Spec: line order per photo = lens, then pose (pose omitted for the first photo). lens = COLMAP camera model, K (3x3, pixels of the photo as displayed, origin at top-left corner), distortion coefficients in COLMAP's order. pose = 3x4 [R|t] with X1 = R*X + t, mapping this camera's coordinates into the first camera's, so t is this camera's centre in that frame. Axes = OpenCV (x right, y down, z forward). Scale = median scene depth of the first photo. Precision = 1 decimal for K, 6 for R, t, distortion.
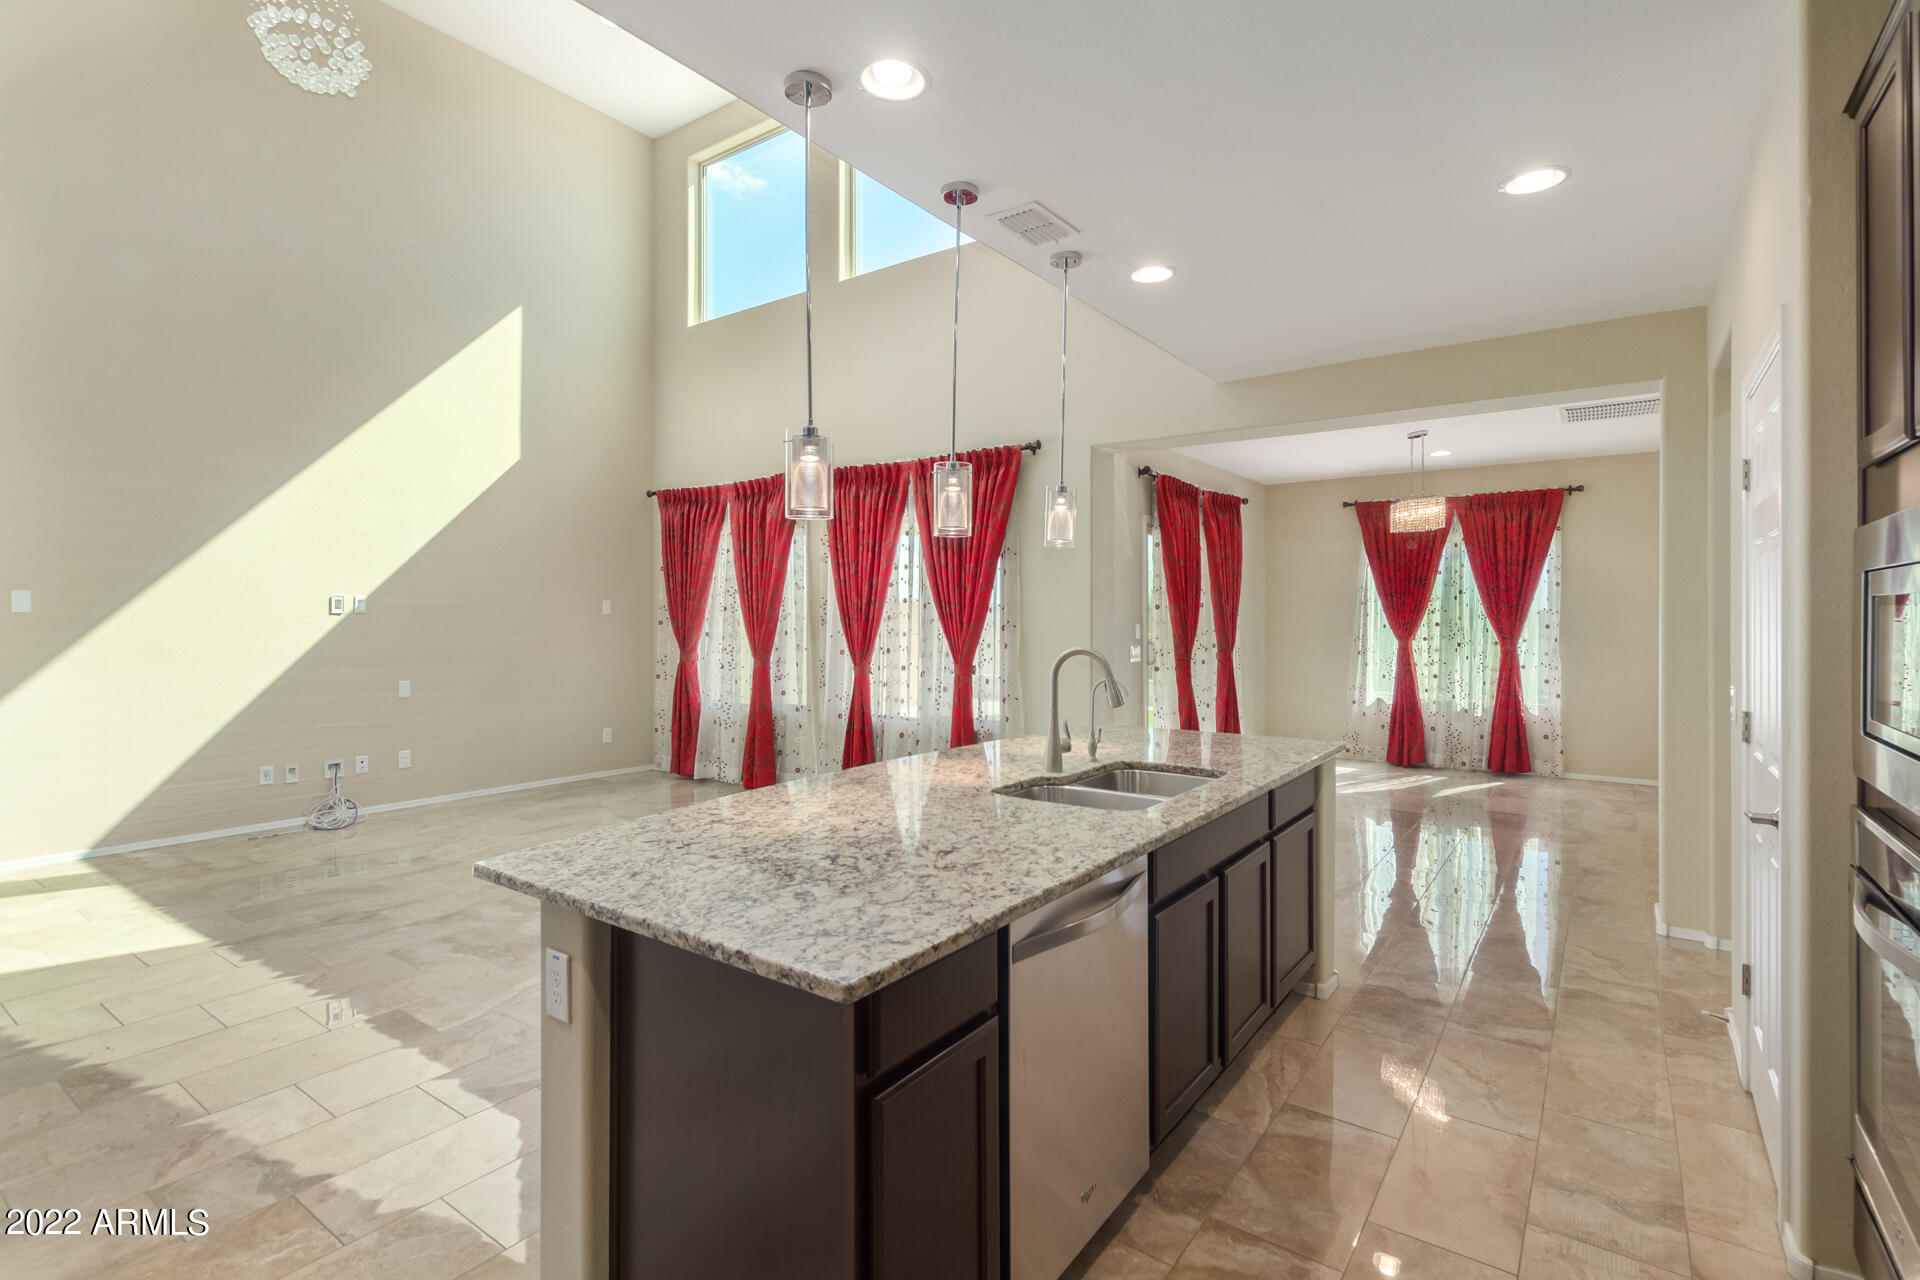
lens RADIAL K [[894.7, 0, 958.0], [0, 894.7, 630.9], [0, 0, 1]] dist [0.003742, -0.000652]
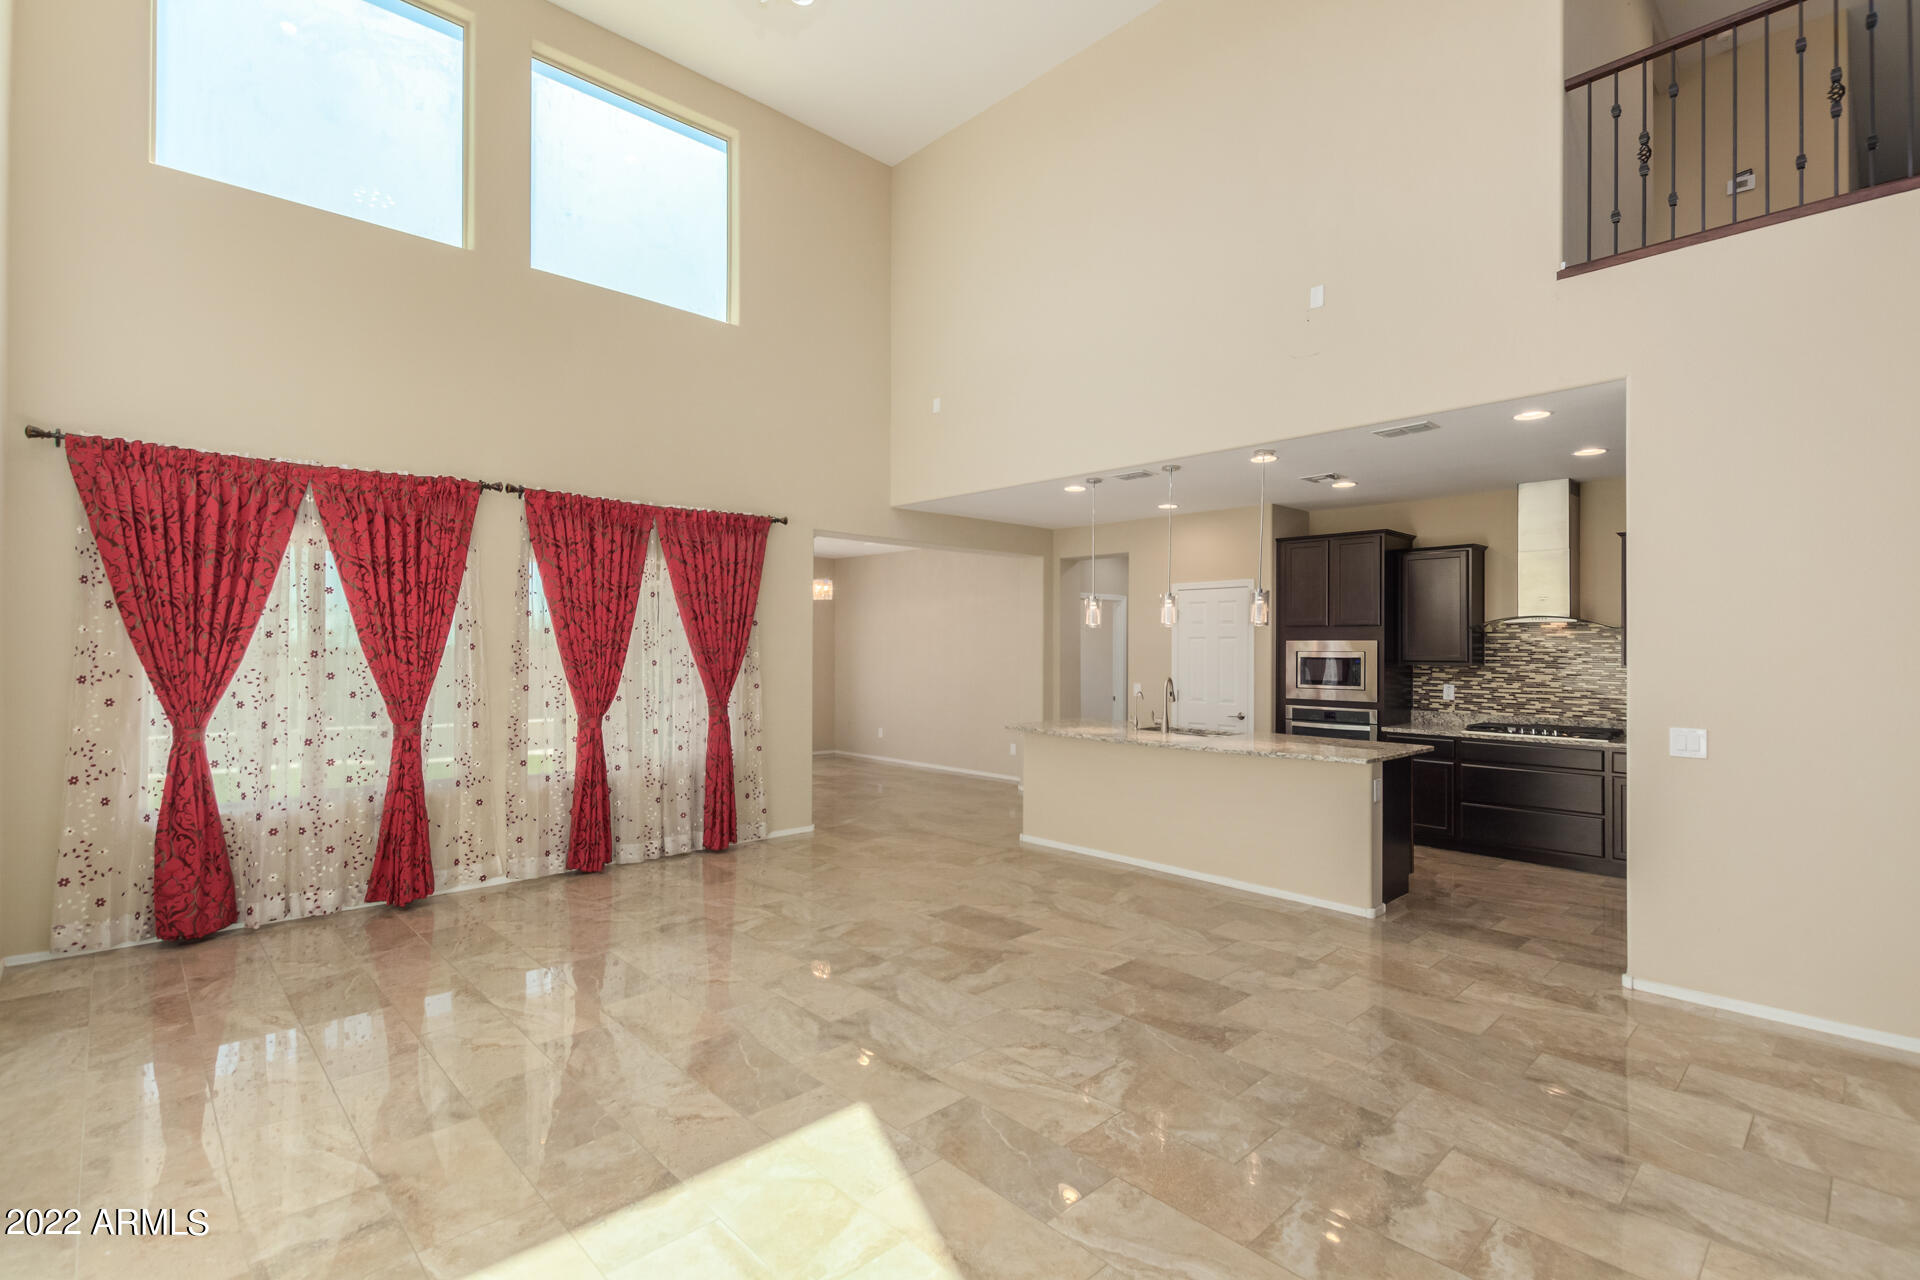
lens RADIAL K [[894.7, 0, 970.0], [0, 894.7, 646.6], [0, 0, 1]] dist [0.003742, -0.000652]
pose [[0.180132, -0.000417, 0.983642, -0.739047], [0.012043, 0.999926, -0.001781, -0.020174], [-0.983569, 0.012167, 0.180123, 0.360587]]
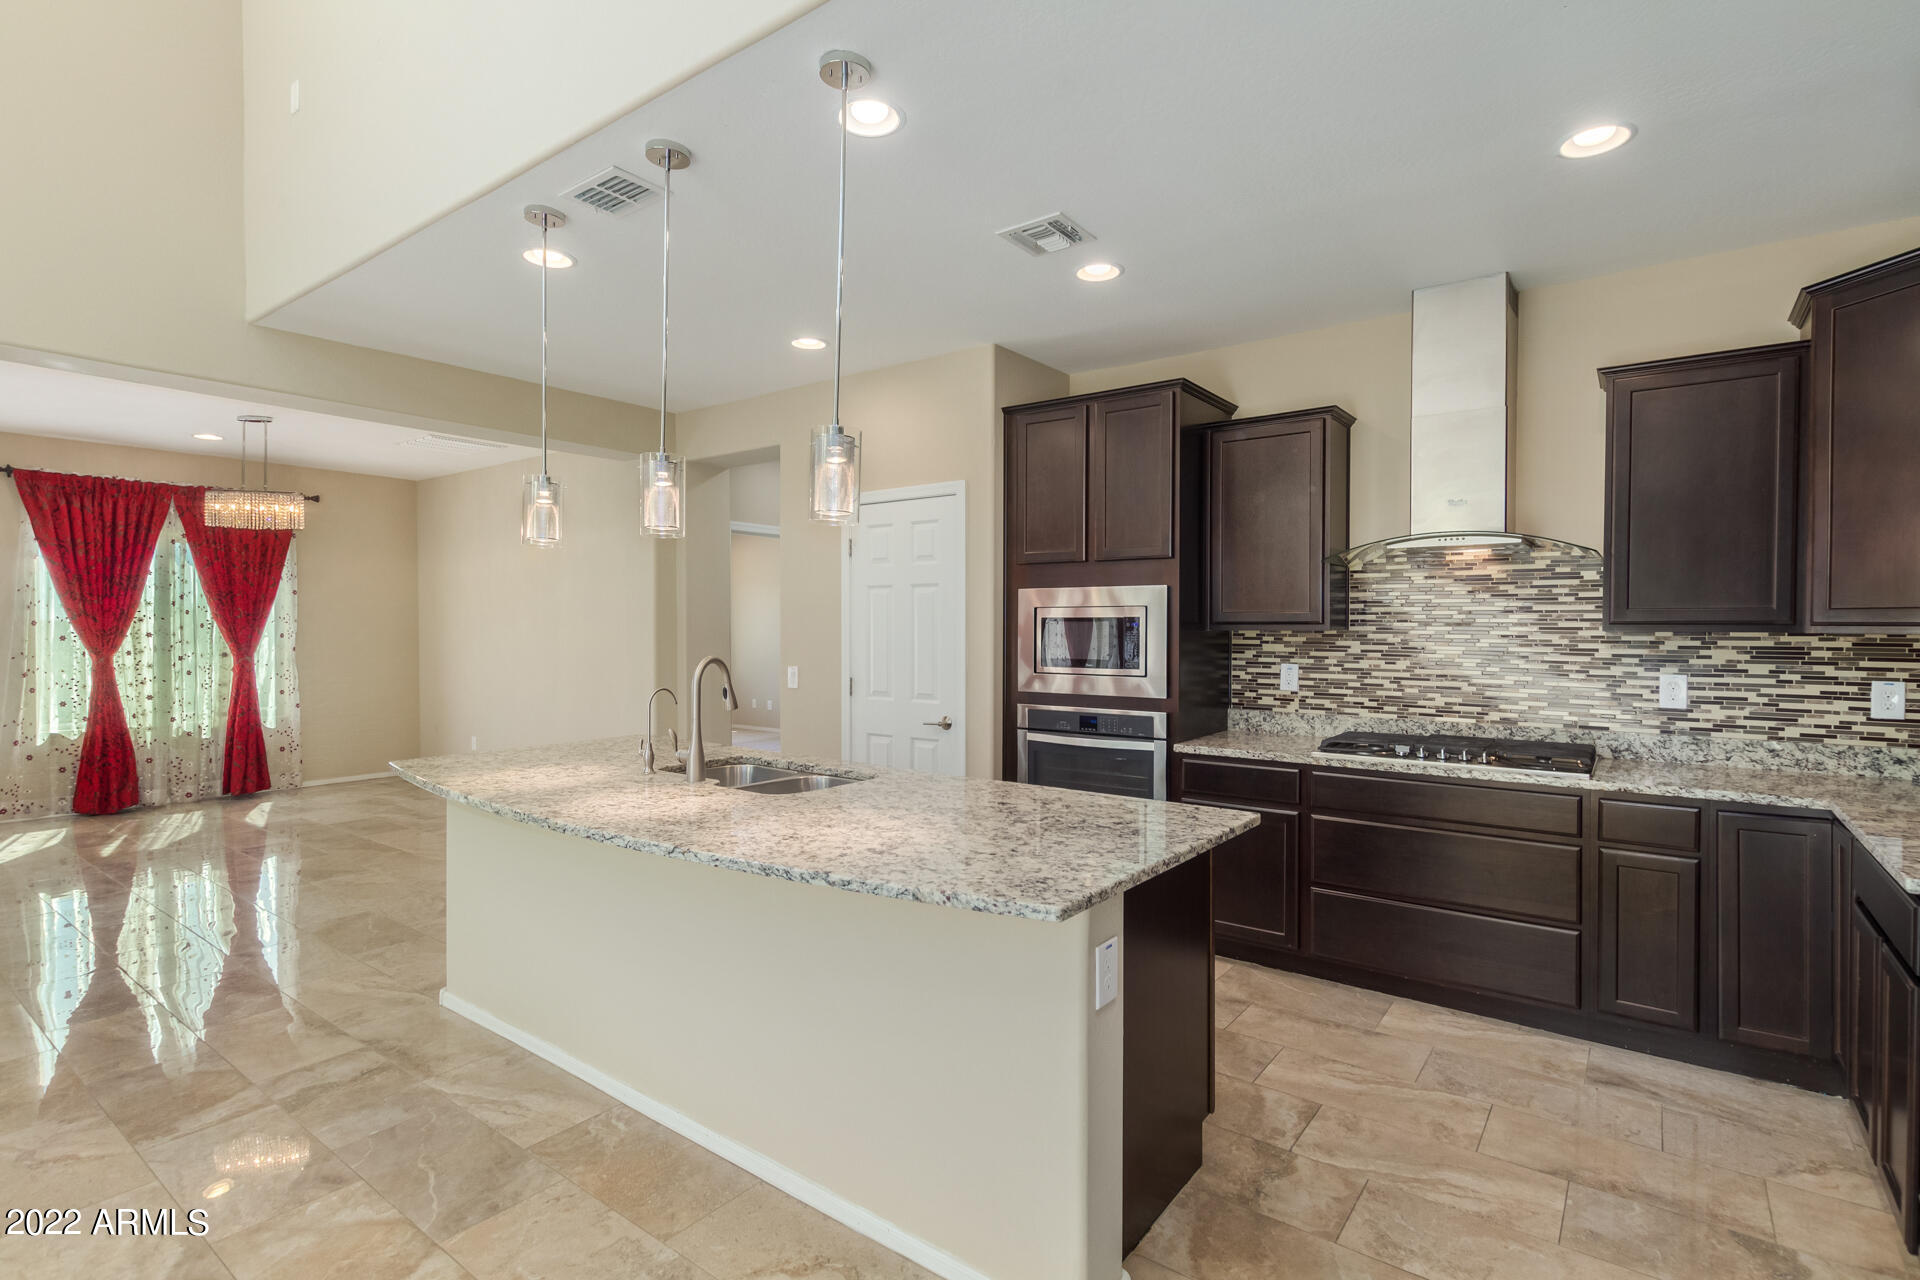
lens RADIAL K [[900.0, 0, 973.4], [0, 900.0, 645.7], [0, 0, 1]] dist [0.006594, 0.001226]
pose [[0.019359, -0.021311, 0.999585, -0.299610], [0.015877, 0.999653, 0.021005, -0.002728], [-0.999687, 0.015464, 0.019691, 0.224312]]
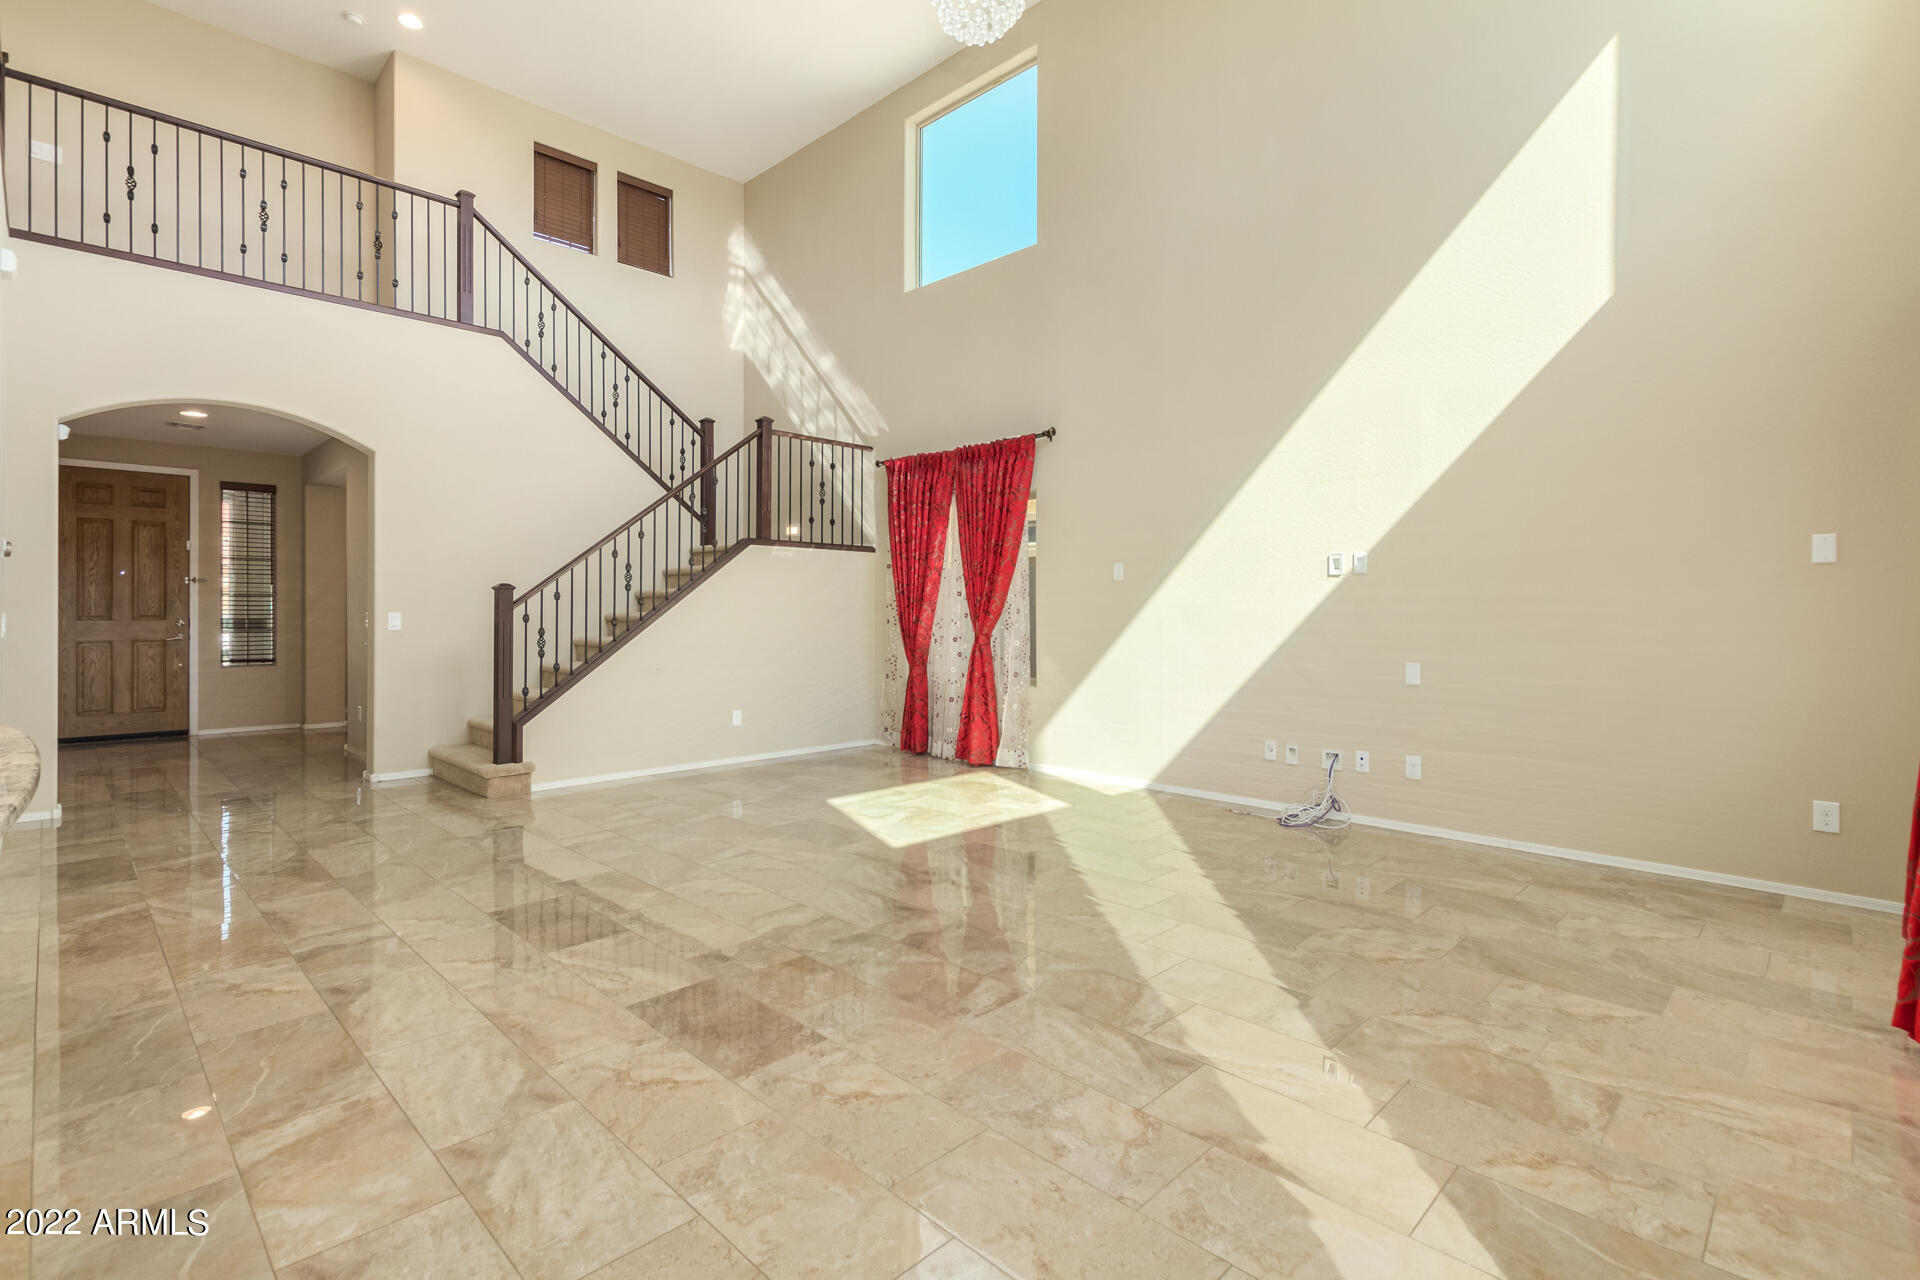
lens RADIAL K [[900.0, 0, 984.7], [0, 900.0, 605.9], [0, 0, 1]] dist [0.006594, 0.001226]
pose [[-0.137045, -0.008708, -0.990527, 0.138098], [-0.019826, 0.999785, -0.006047, 0.016087], [0.990366, 0.018810, -0.137188, 0.589516]]
